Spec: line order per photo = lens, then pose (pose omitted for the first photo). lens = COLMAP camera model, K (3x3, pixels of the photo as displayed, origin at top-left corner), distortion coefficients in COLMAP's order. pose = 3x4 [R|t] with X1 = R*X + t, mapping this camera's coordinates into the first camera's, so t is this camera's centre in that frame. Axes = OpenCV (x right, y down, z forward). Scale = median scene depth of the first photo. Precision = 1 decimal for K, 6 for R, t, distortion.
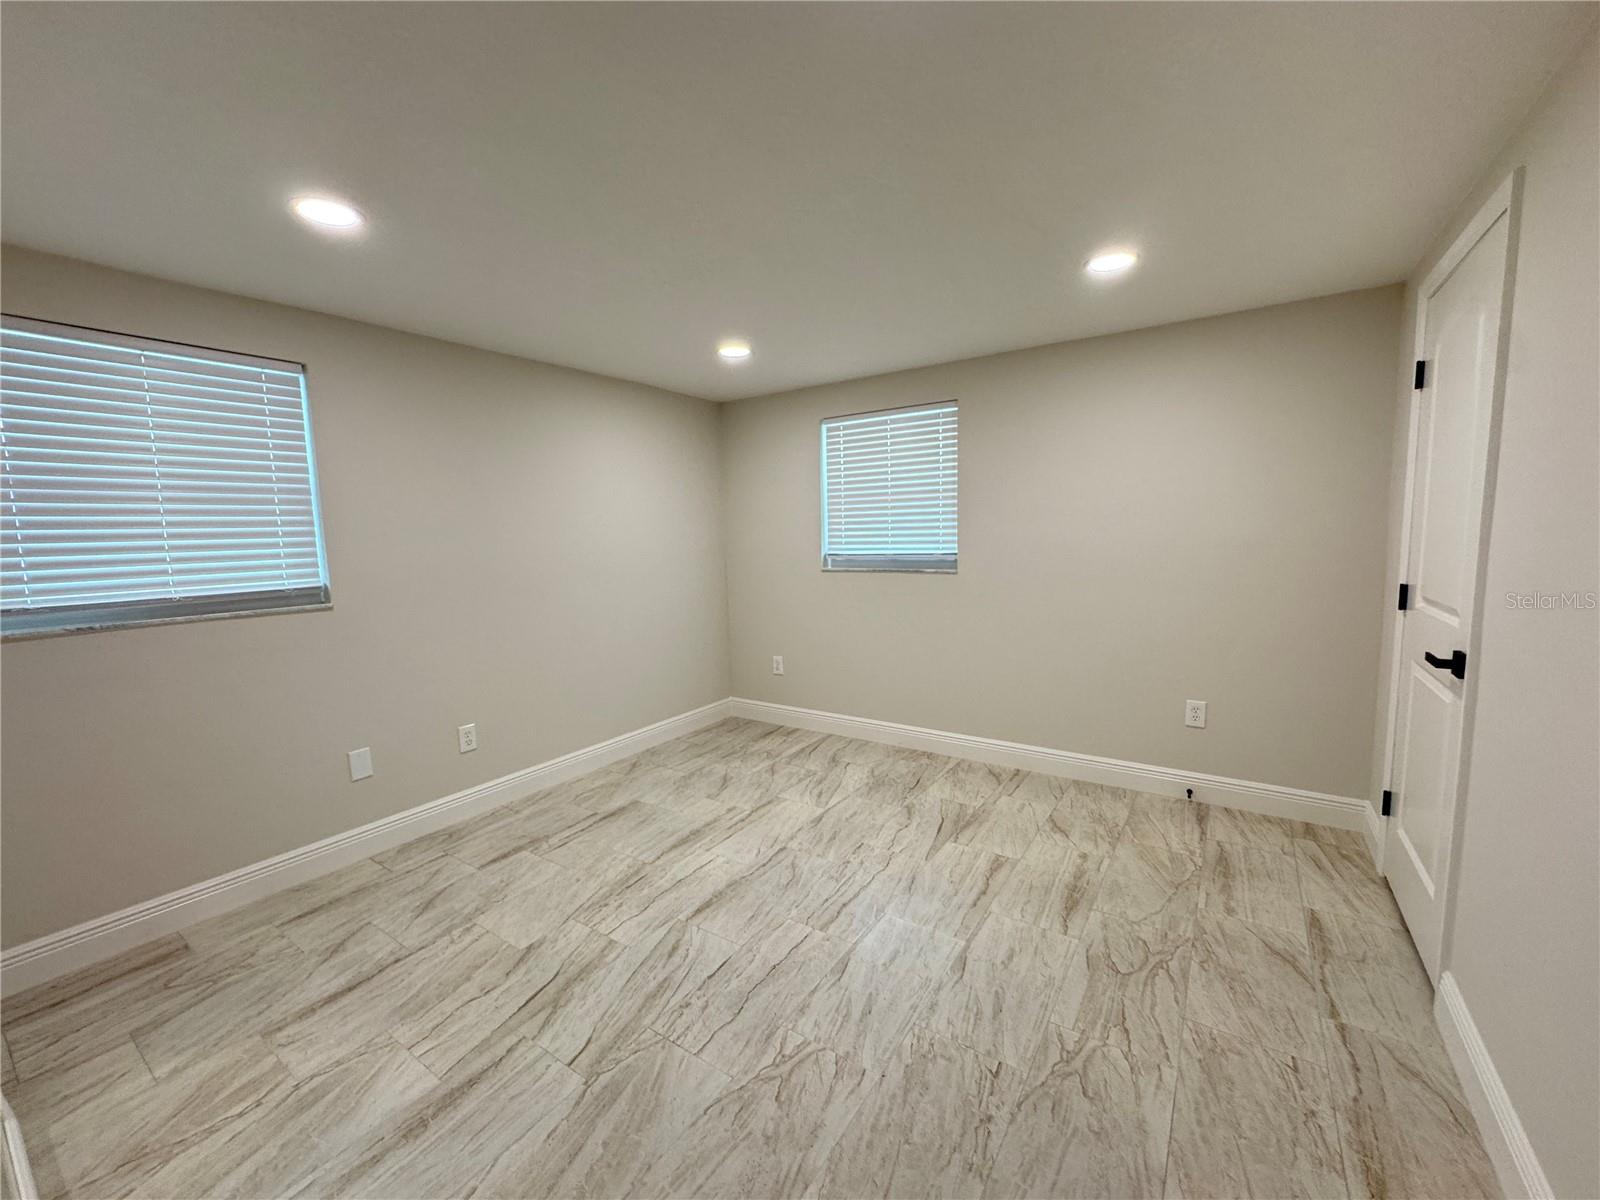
lens RADIAL K [[642.8, 0, 794.0], [0, 642.8, 605.7], [0, 0, 1]] dist [-0.005571, 0.001260]
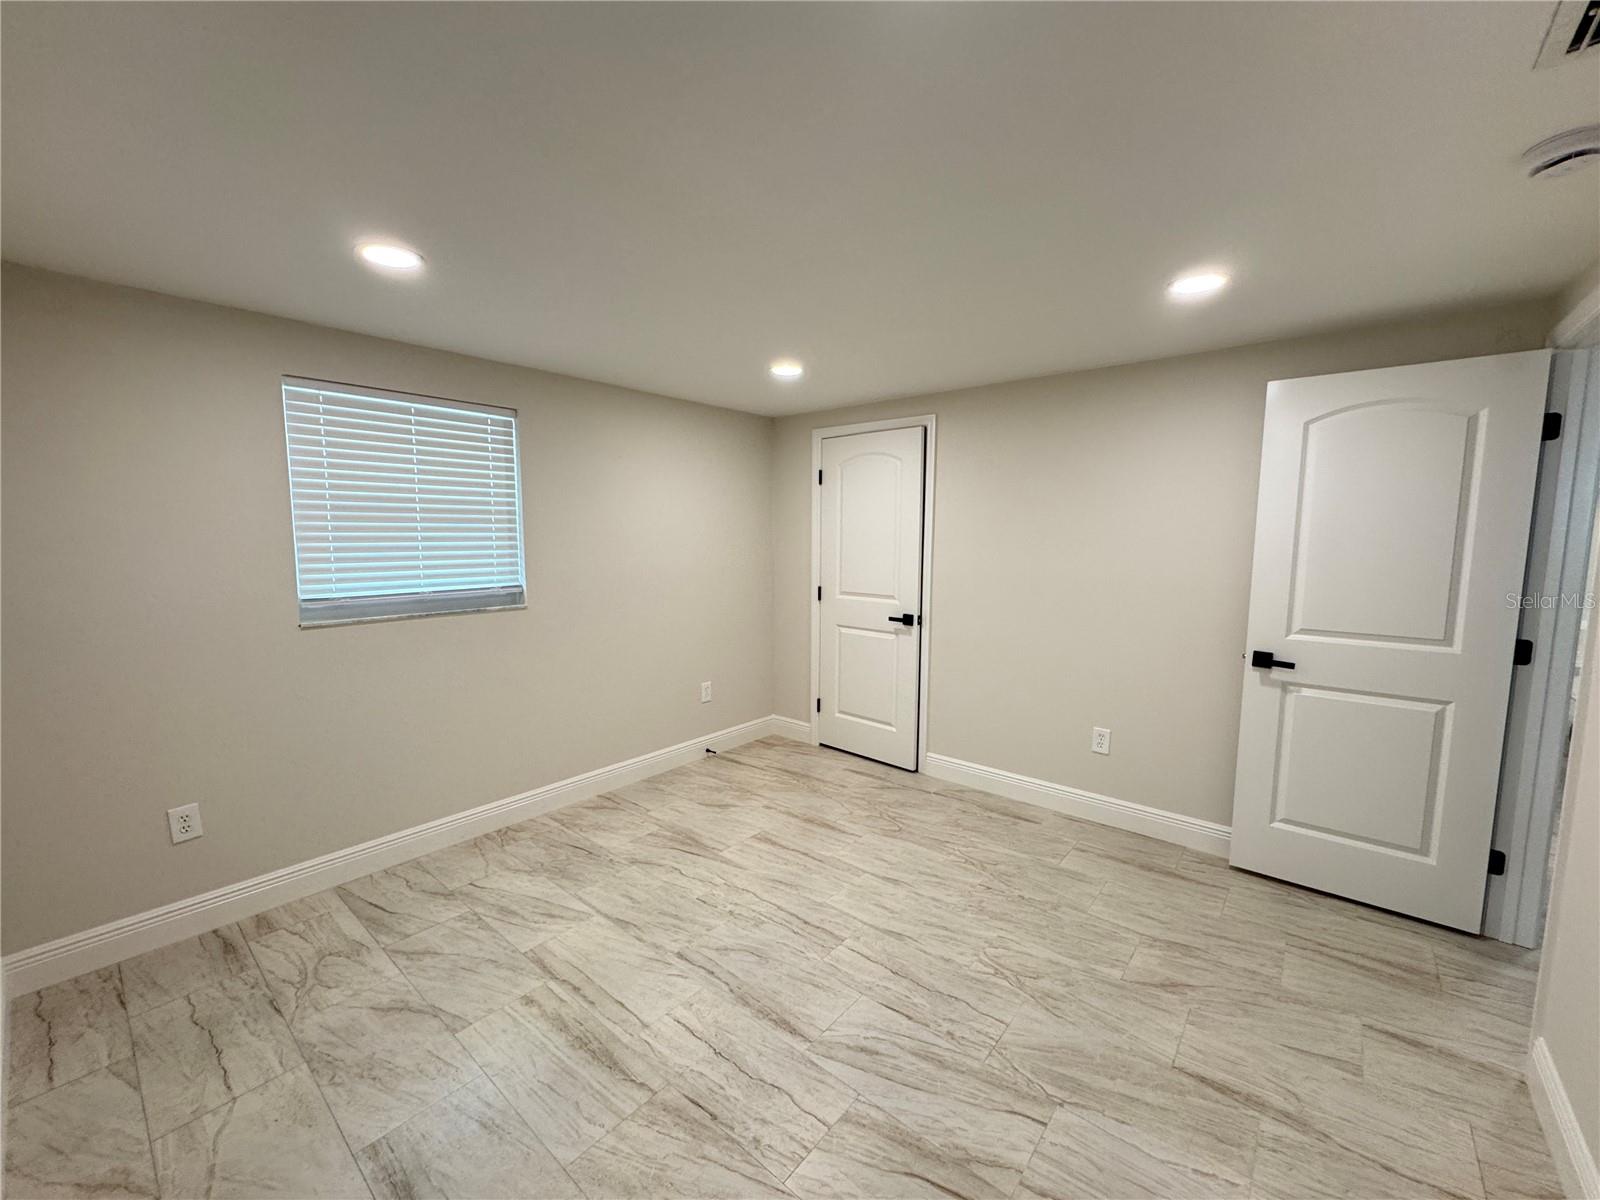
lens RADIAL K [[642.8, 0, 807.3], [0, 642.8, 605.3], [0, 0, 1]] dist [-0.005571, 0.001260]
pose [[0.086545, -0.086025, 0.992527, -0.785617], [0.108240, 0.991179, 0.076470, -0.107989], [-0.990350, 0.100813, 0.095093, 0.729608]]
